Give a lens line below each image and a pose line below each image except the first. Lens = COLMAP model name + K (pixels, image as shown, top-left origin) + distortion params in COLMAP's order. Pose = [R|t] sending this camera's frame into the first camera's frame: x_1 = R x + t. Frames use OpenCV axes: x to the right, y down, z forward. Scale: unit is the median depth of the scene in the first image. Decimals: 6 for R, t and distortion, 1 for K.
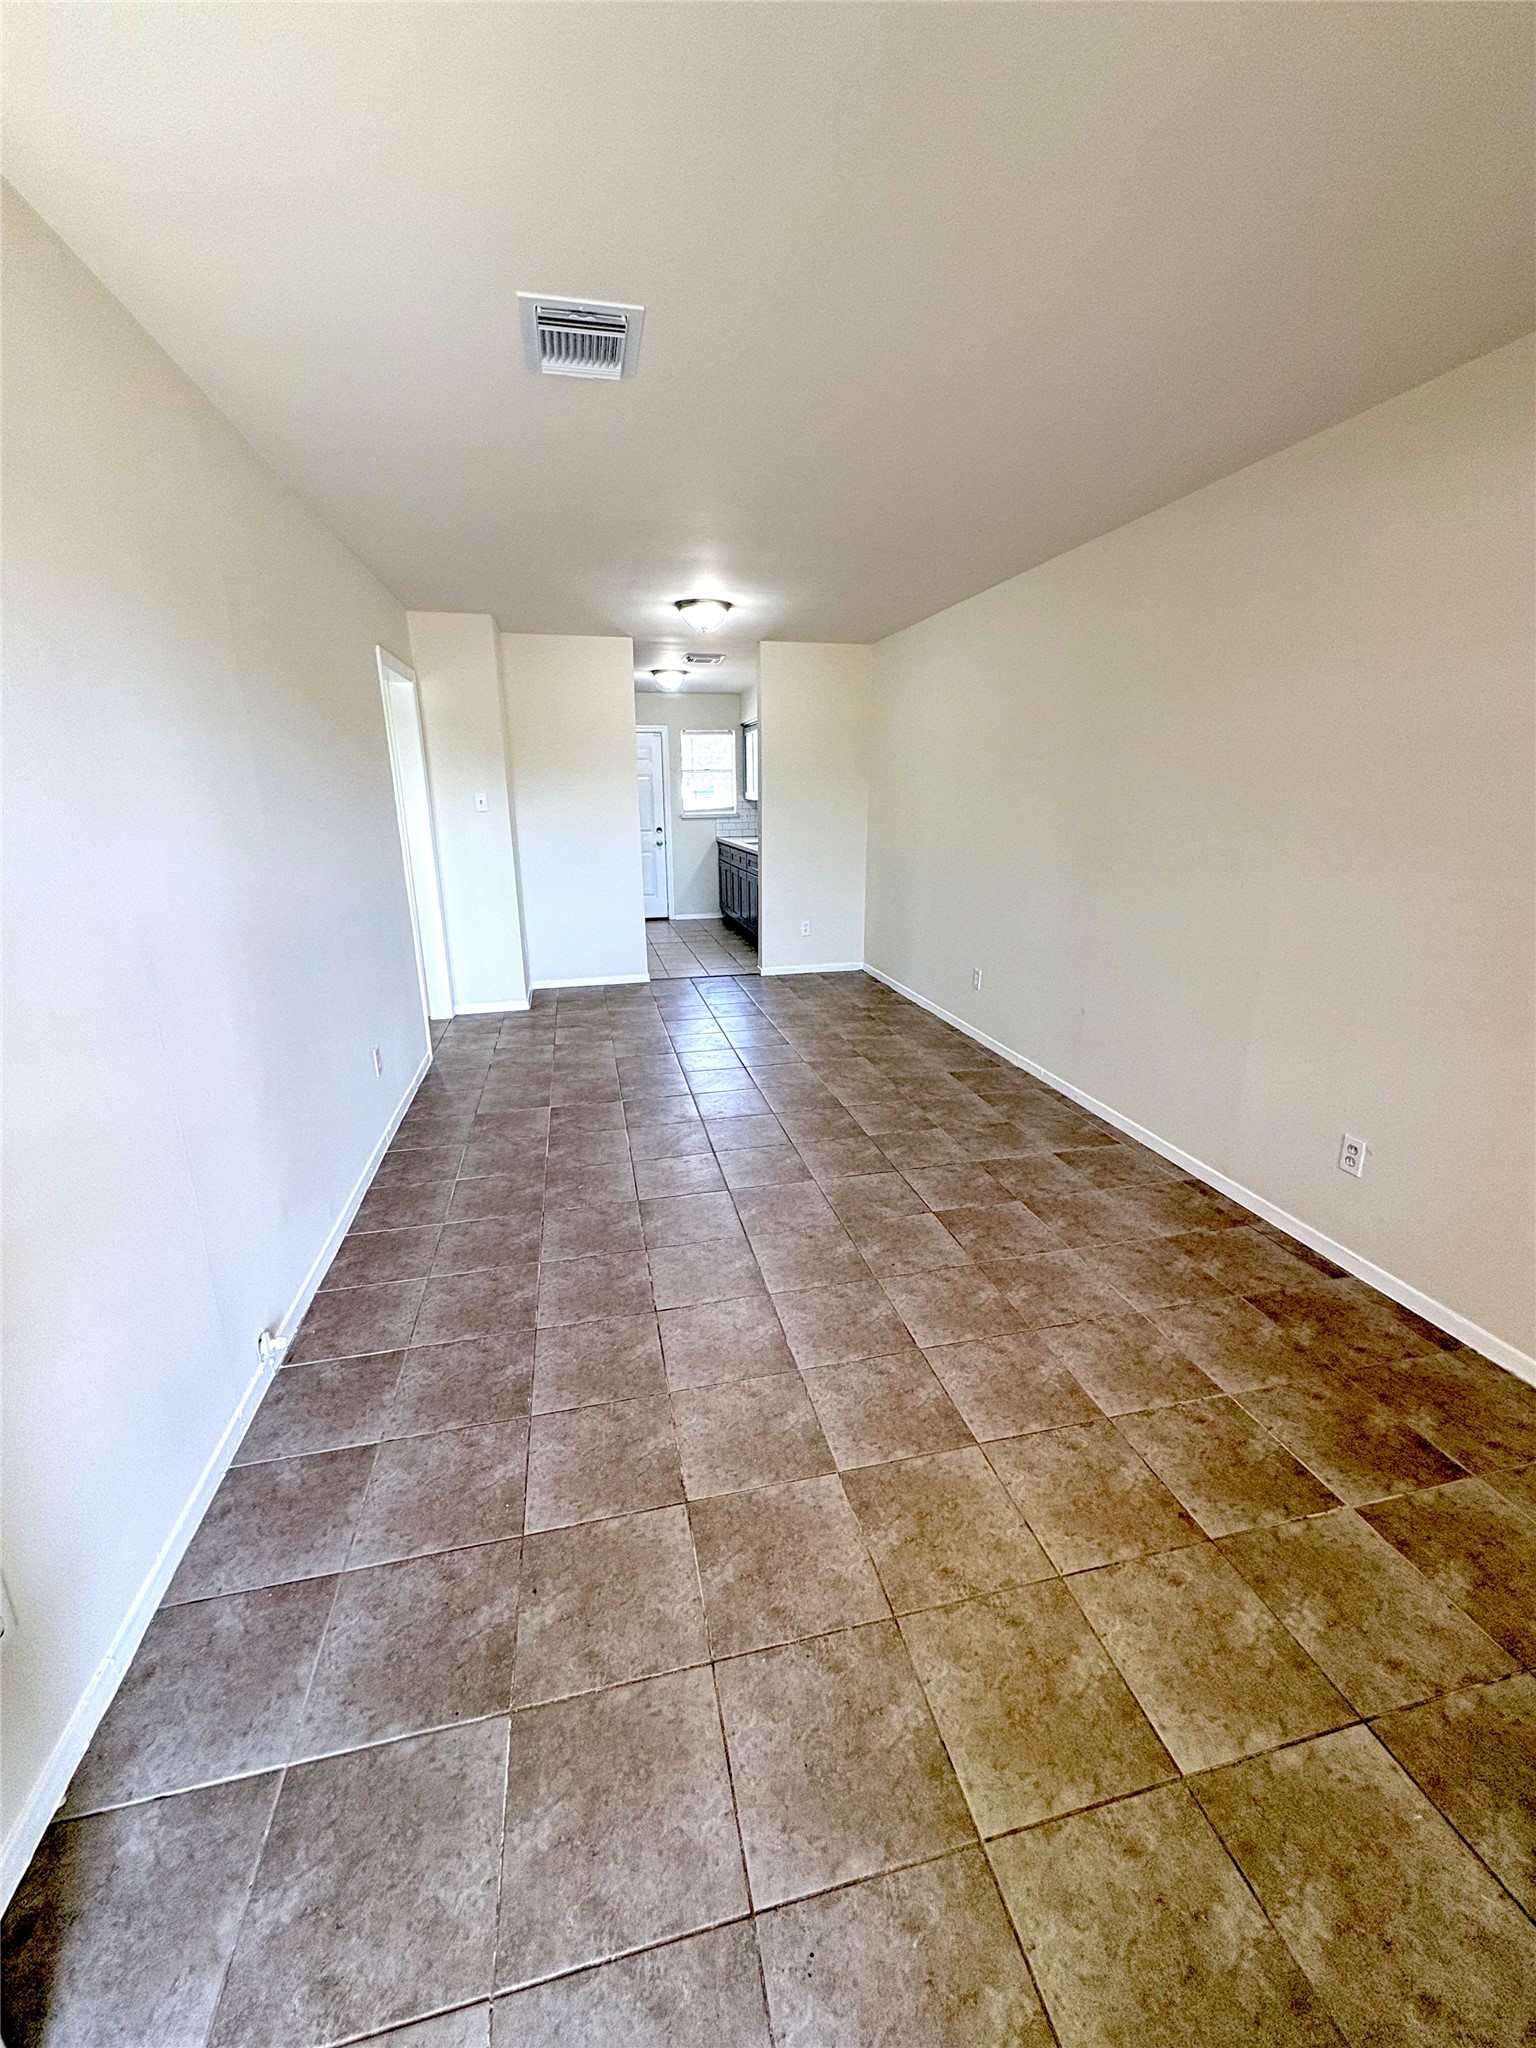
lens RADIAL K [[817.5, 0, 779.2], [0, 817.5, 1013.6], [0, 0, 1]] dist [0.001719, -0.000253]
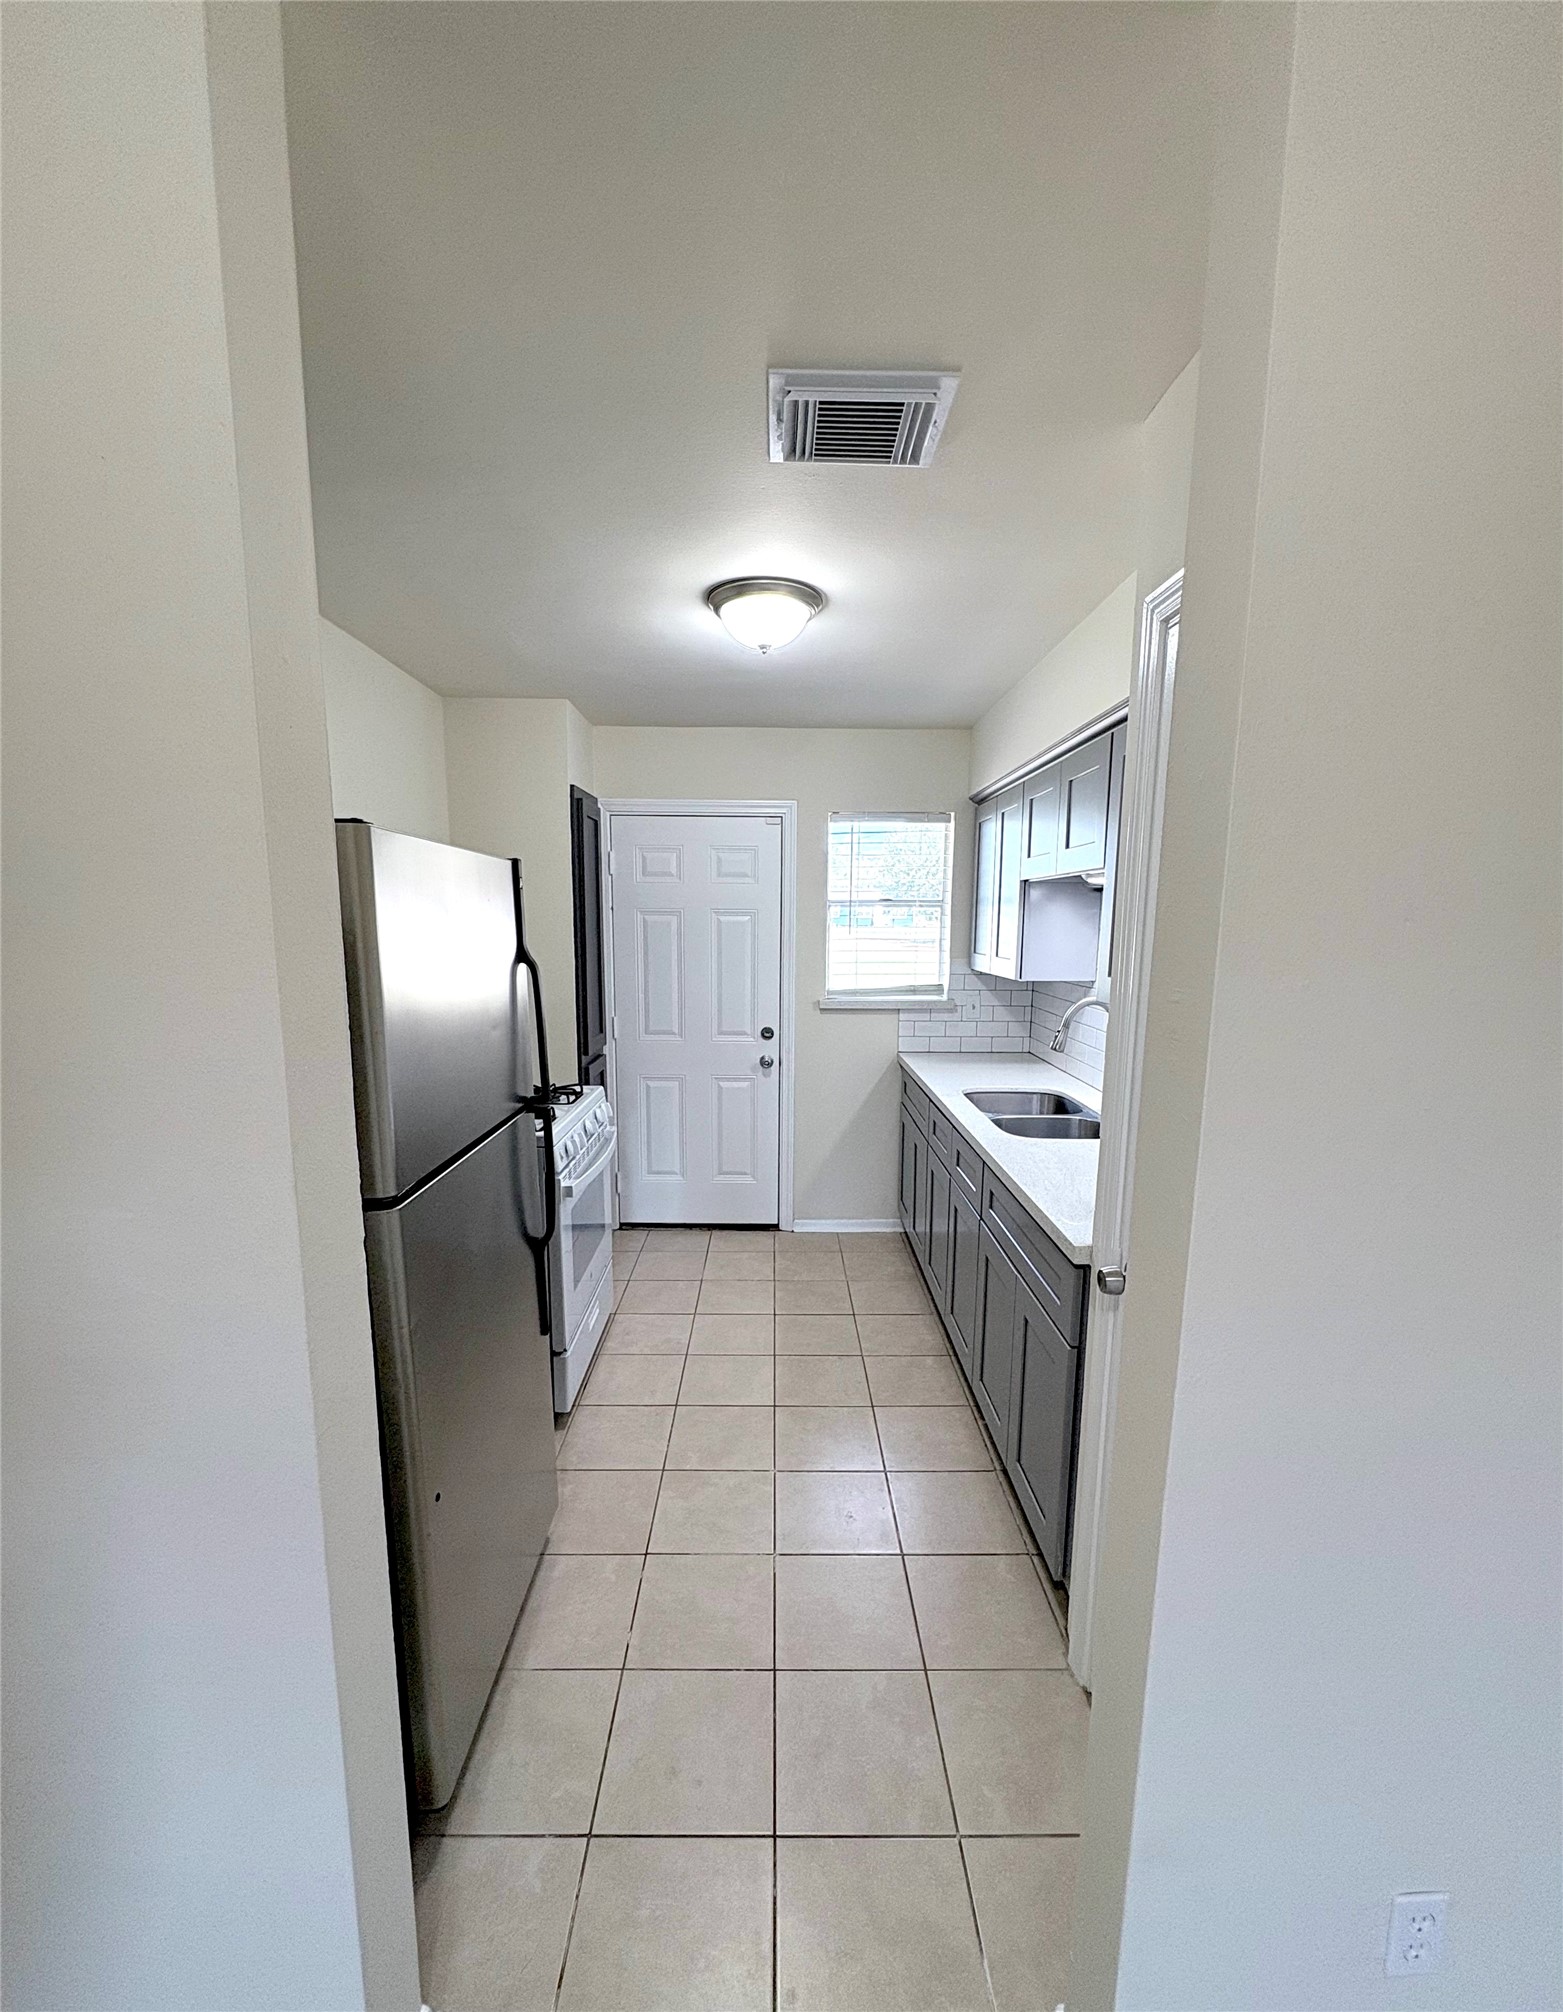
lens RADIAL K [[834.0, 0, 780.5], [0, 834.0, 1046.4], [0, 0, 1]] dist [0.003230, -0.000455]
pose [[0.973375, 0.043256, -0.225100, -0.037588], [-0.072040, 0.990002, -0.121271, -0.162090], [0.217604, 0.134258, 0.966759, 0.562157]]
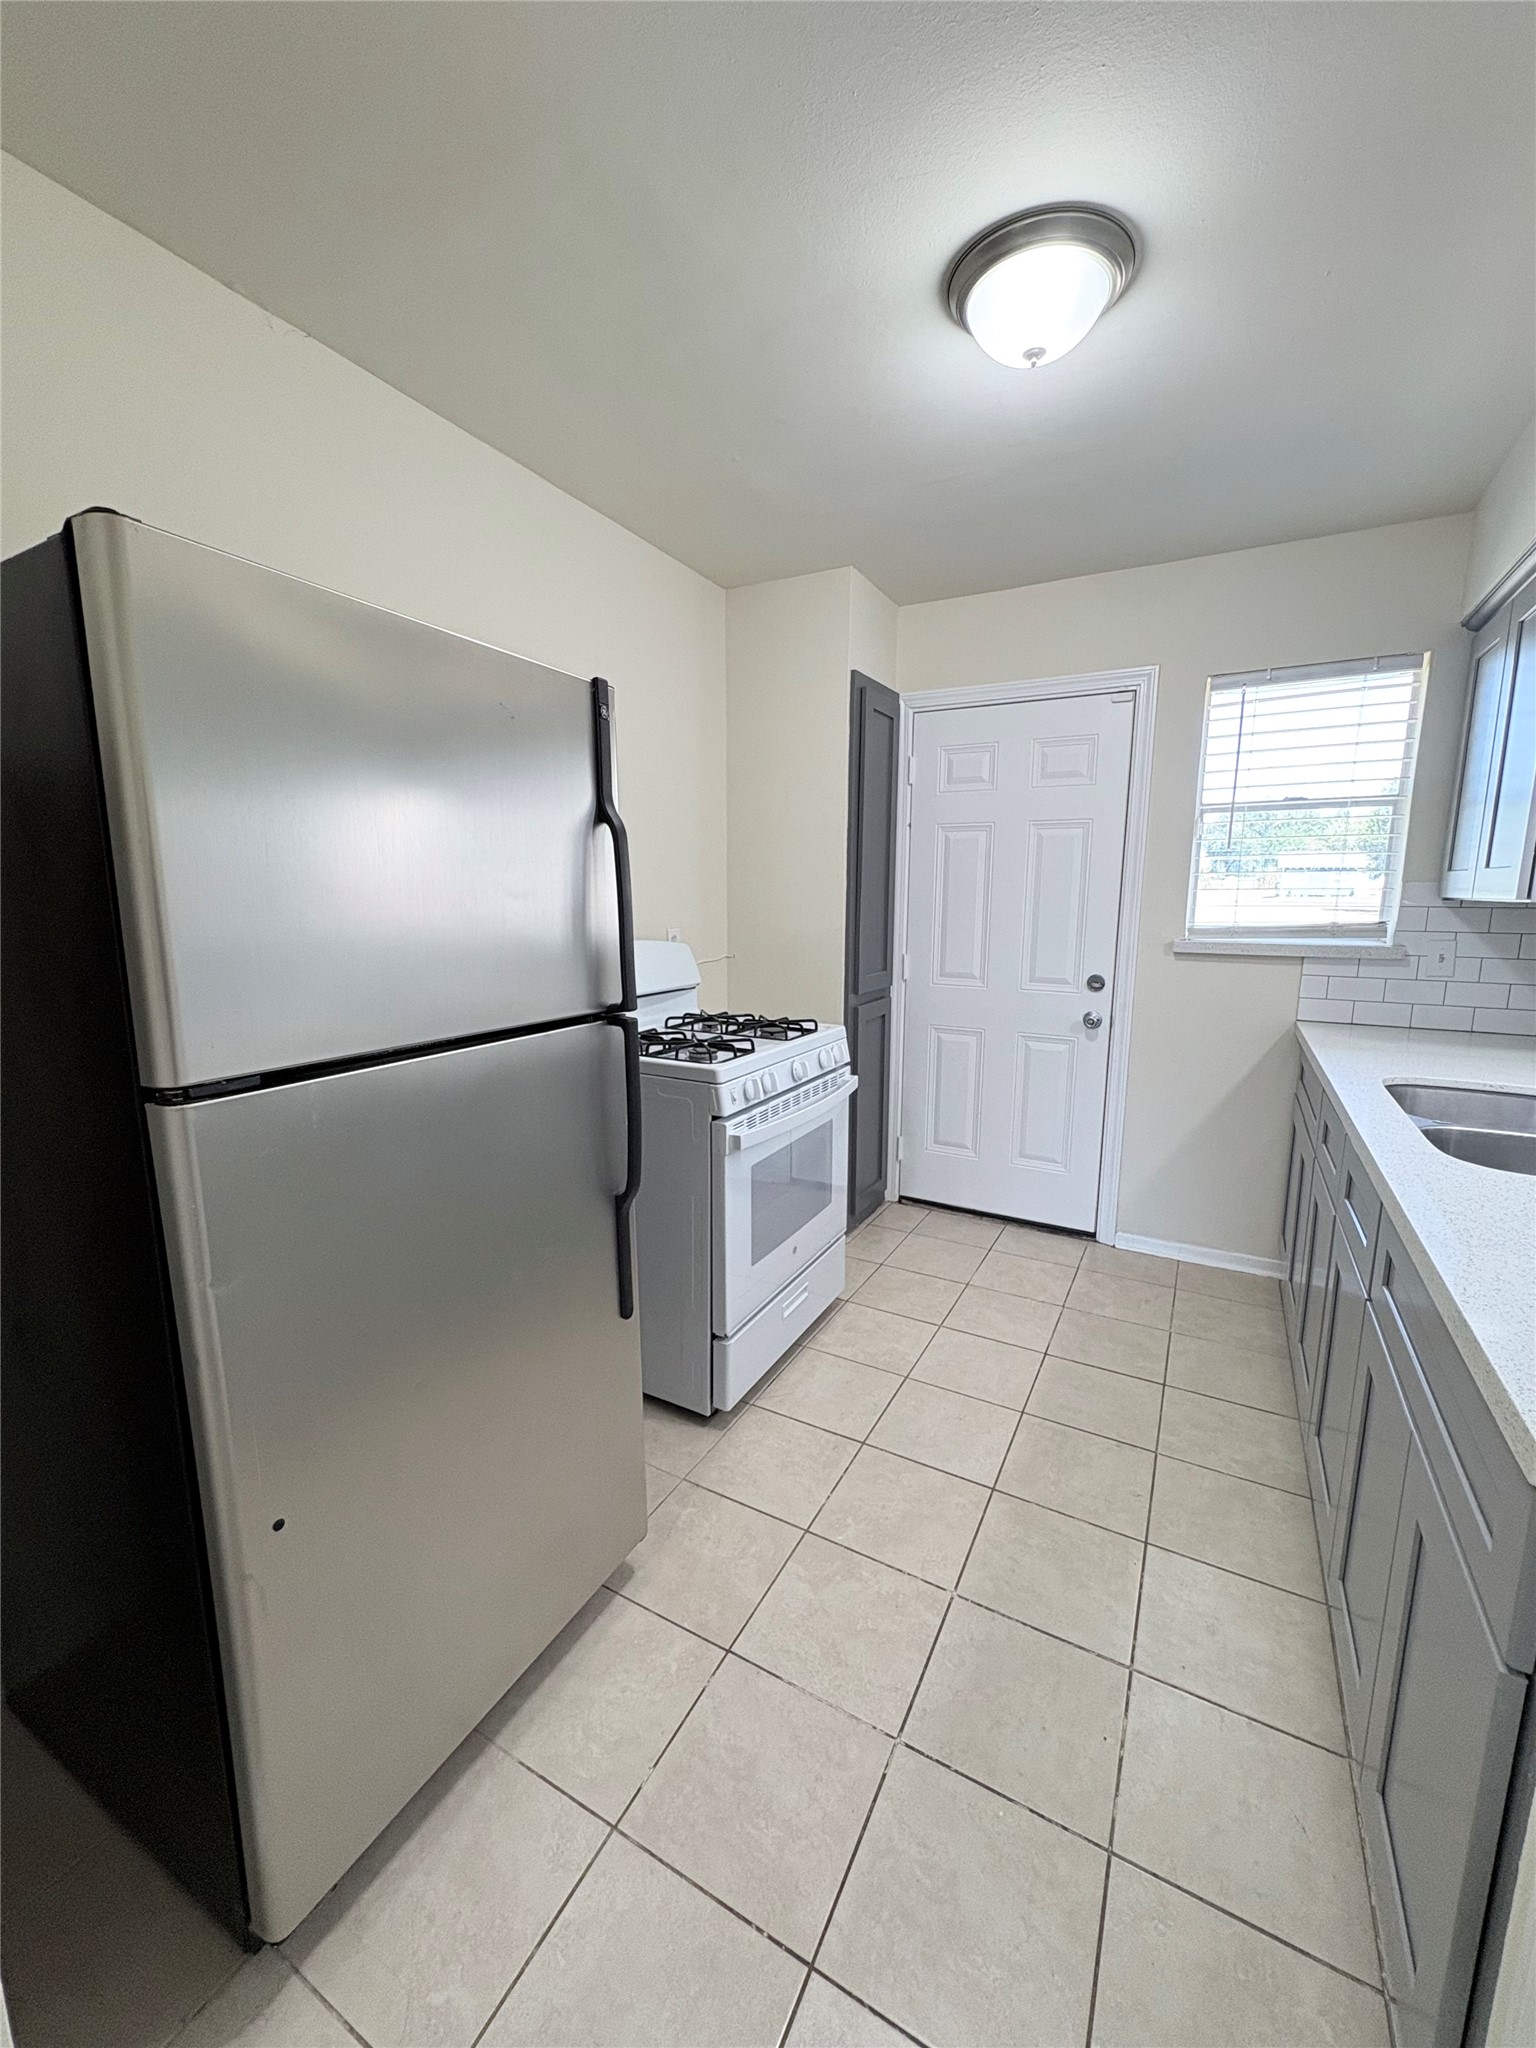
lens RADIAL K [[817.5, 0, 767.7], [0, 817.5, 1026.2], [0, 0, 1]] dist [0.001719, -0.000253]
pose [[0.737877, 0.117501, -0.664628, -0.019998], [-0.192630, 0.980434, -0.040527, -0.165967], [0.646862, 0.157932, 0.746074, 0.657070]]
